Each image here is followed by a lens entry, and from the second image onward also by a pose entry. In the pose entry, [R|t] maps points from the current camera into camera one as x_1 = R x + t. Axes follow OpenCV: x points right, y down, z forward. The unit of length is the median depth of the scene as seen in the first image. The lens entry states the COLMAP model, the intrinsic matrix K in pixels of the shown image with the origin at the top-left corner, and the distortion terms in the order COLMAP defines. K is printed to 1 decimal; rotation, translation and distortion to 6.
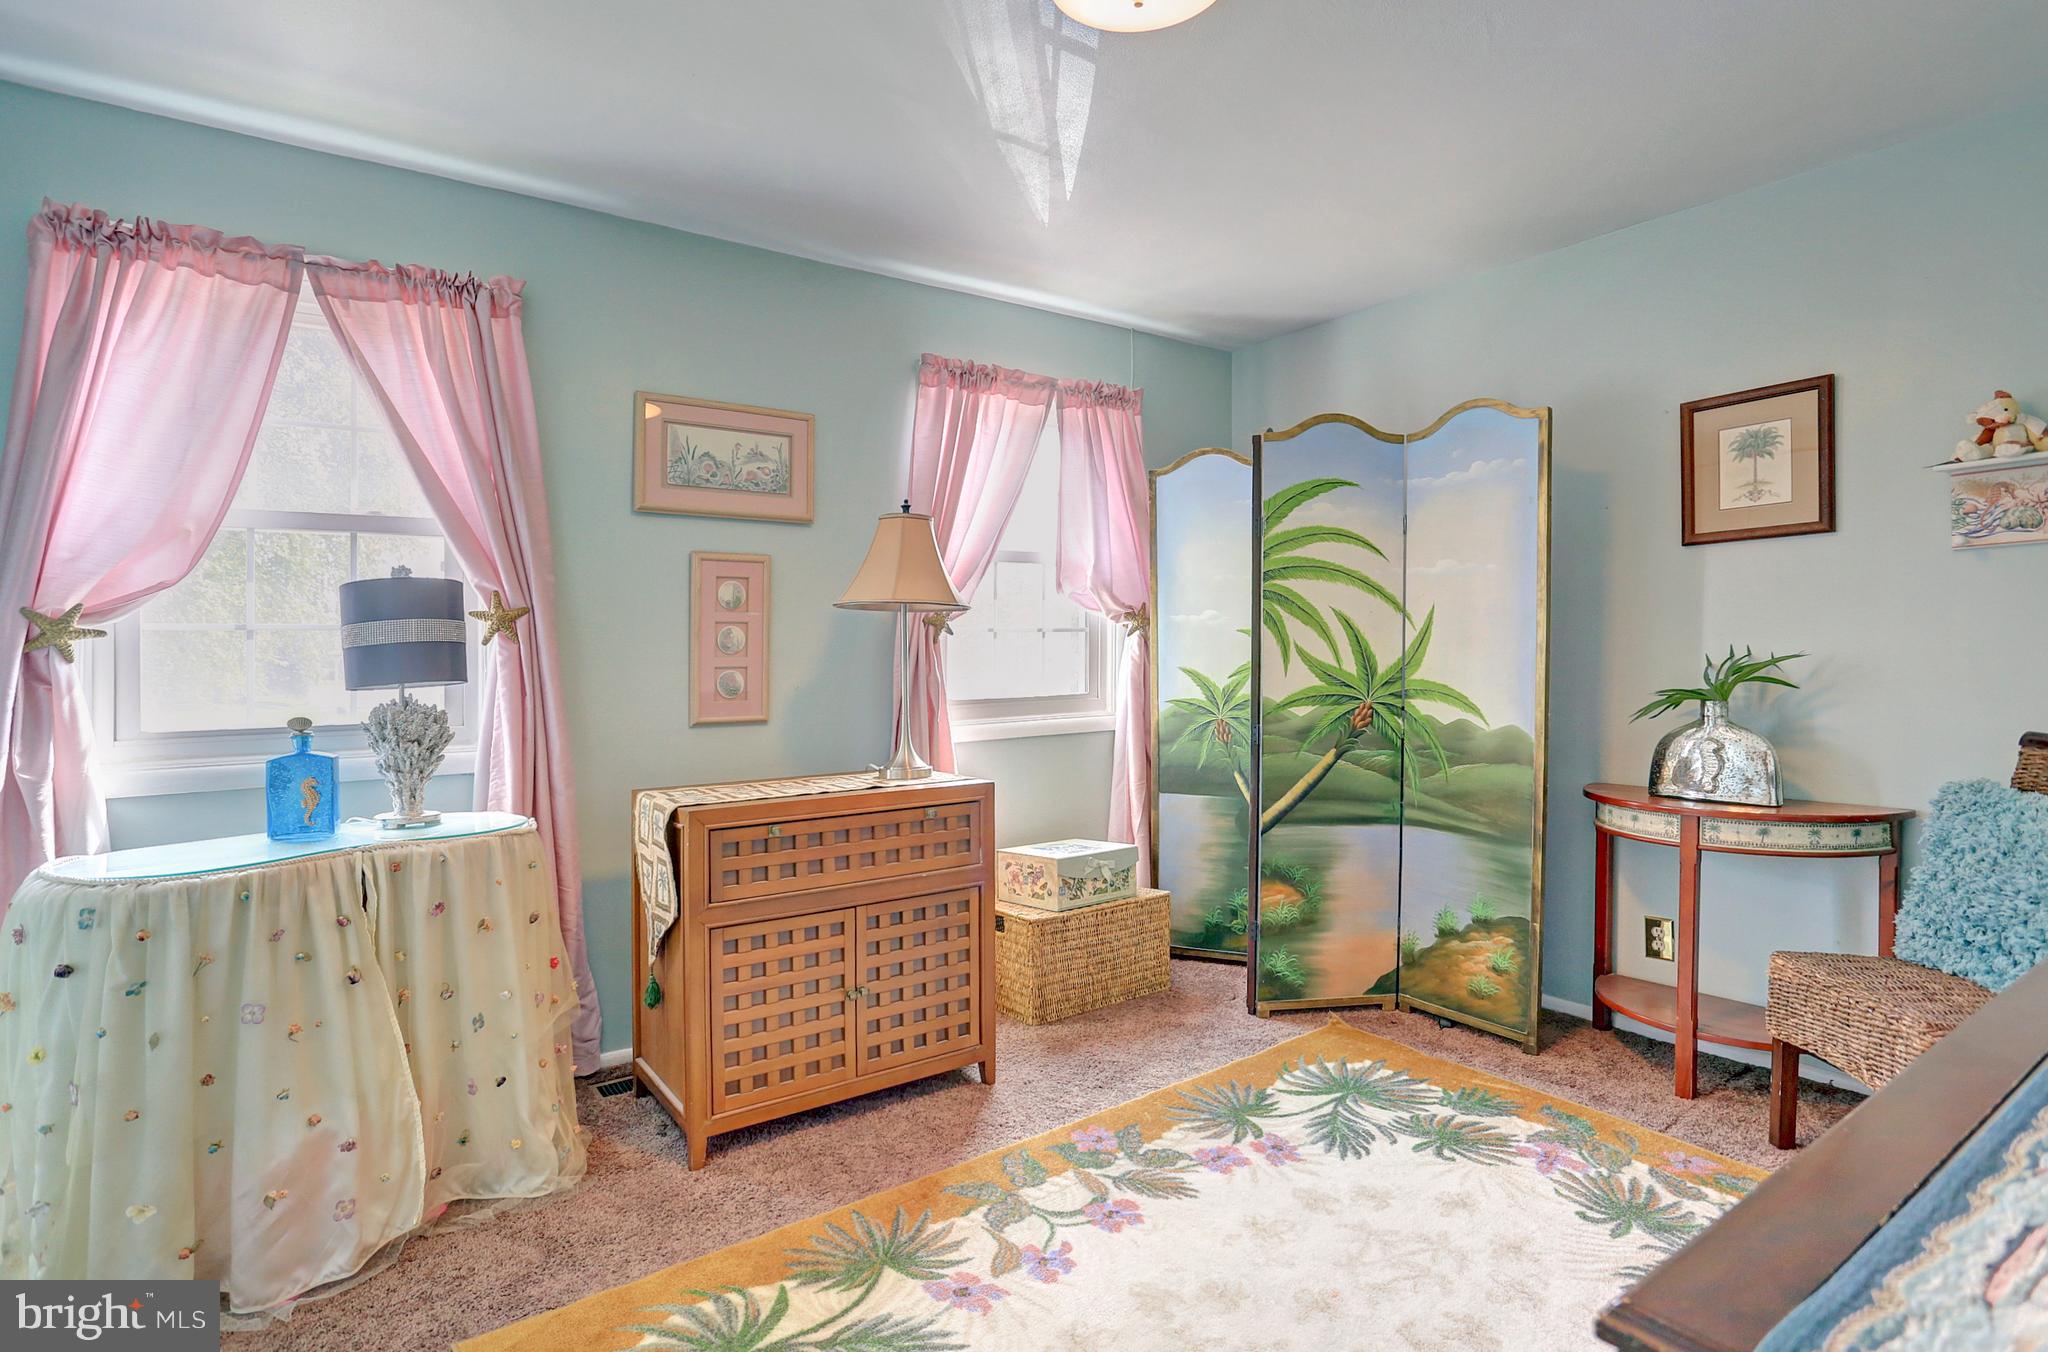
lens RADIAL K [[1017.1, 0, 1020.7], [0, 1017.1, 694.9], [0, 0, 1]] dist [-0.002417, -0.000207]
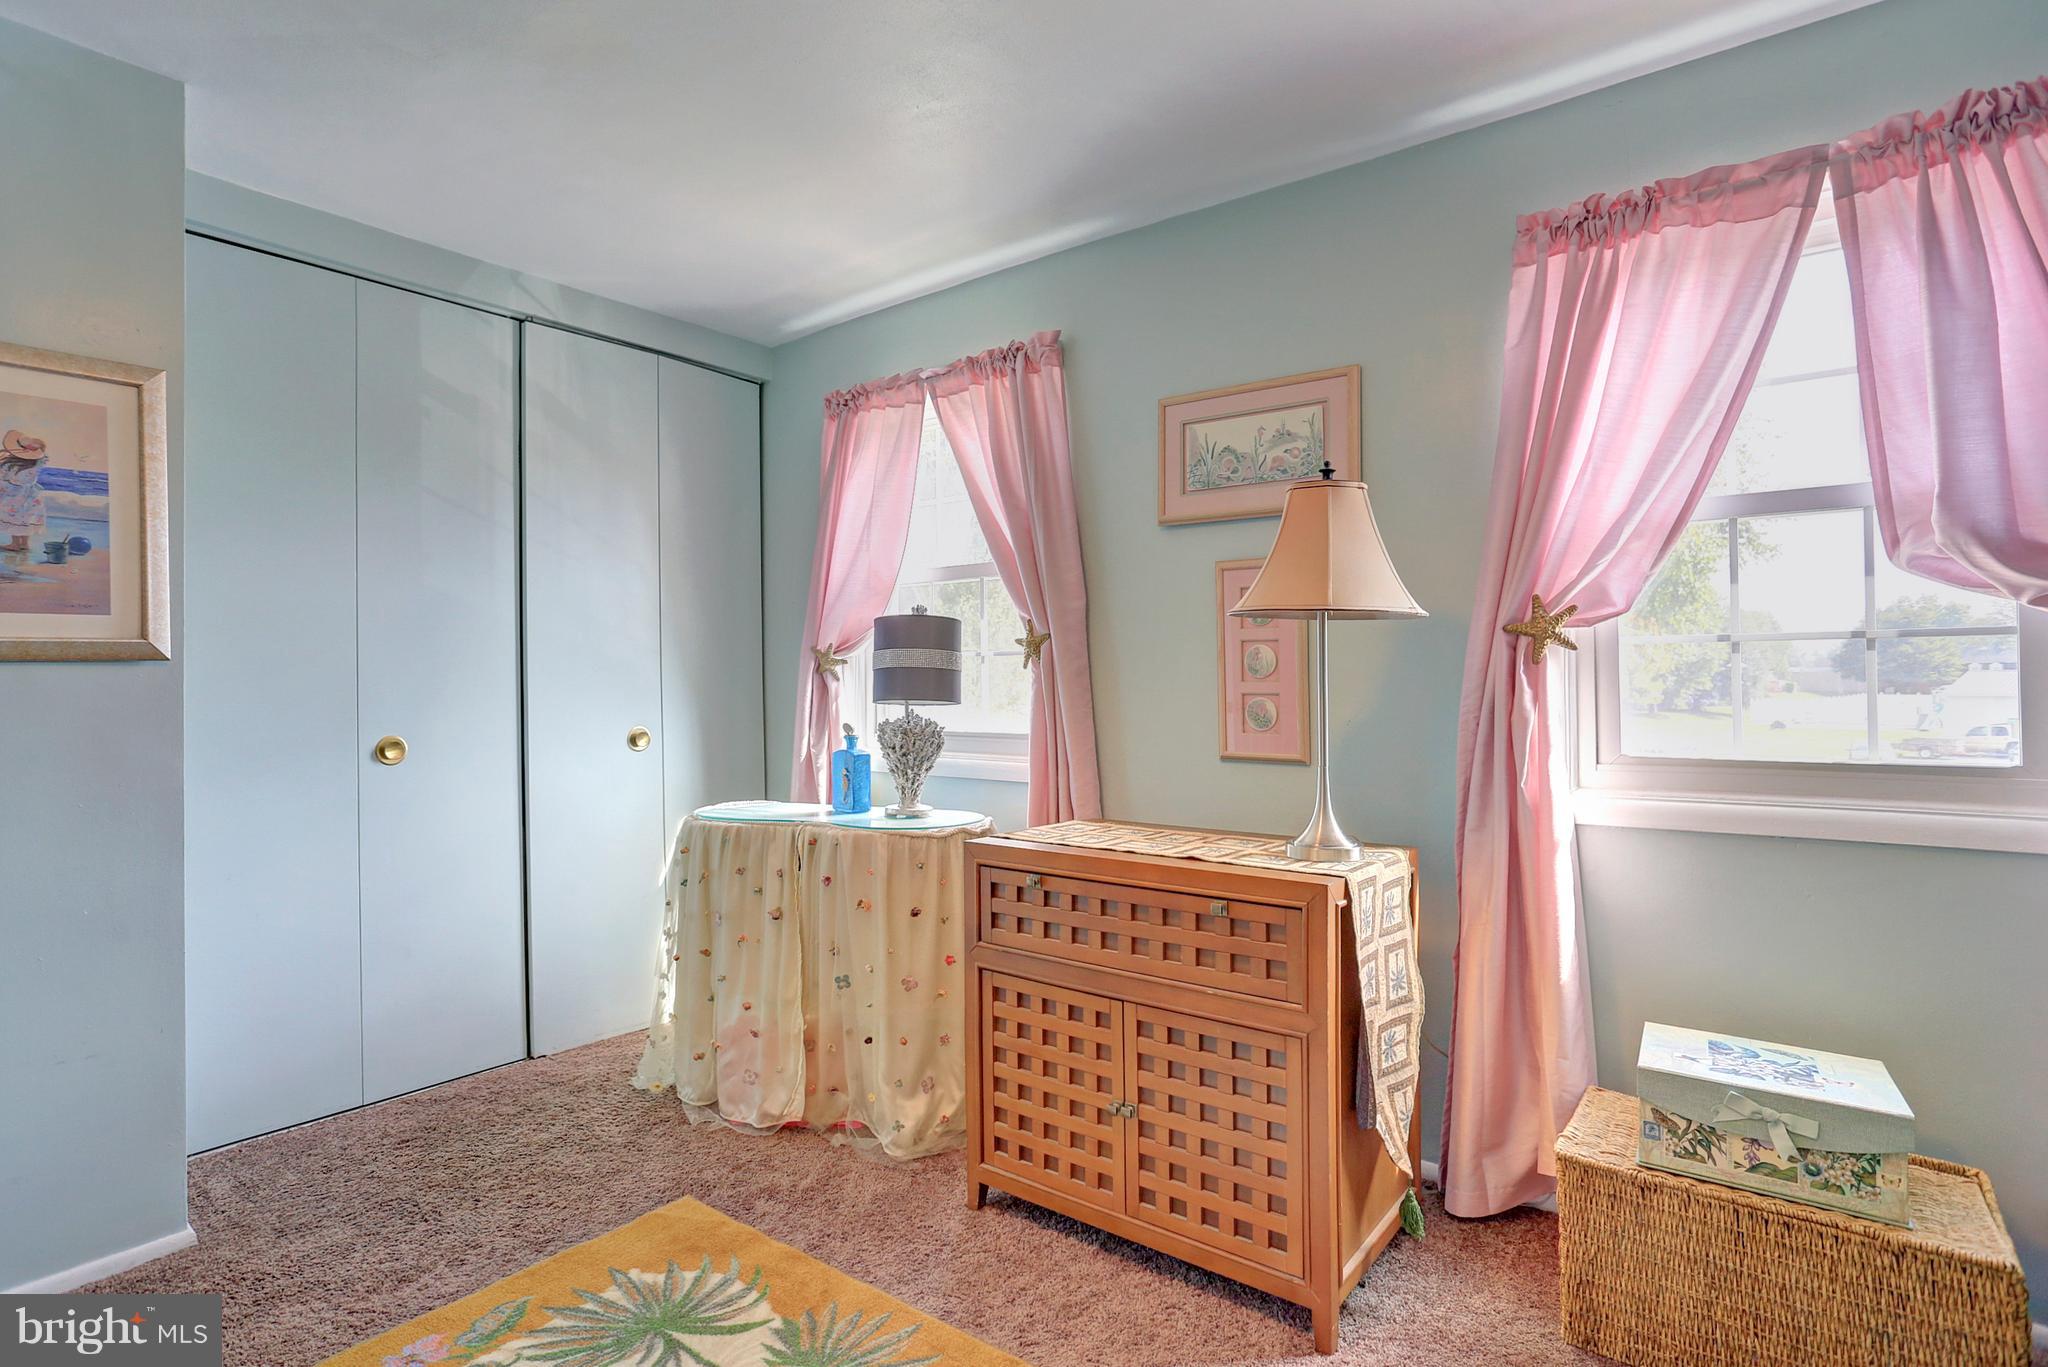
lens RADIAL K [[1041.7, 0, 1030.8], [0, 1041.7, 688.5], [0, 0, 1]] dist [-0.044699, 0.023307]
pose [[0.302776, 0.021053, -0.952829, 0.564106], [-0.038930, 0.999195, 0.009707, -0.038203], [0.952266, 0.034155, 0.303351, 0.659522]]
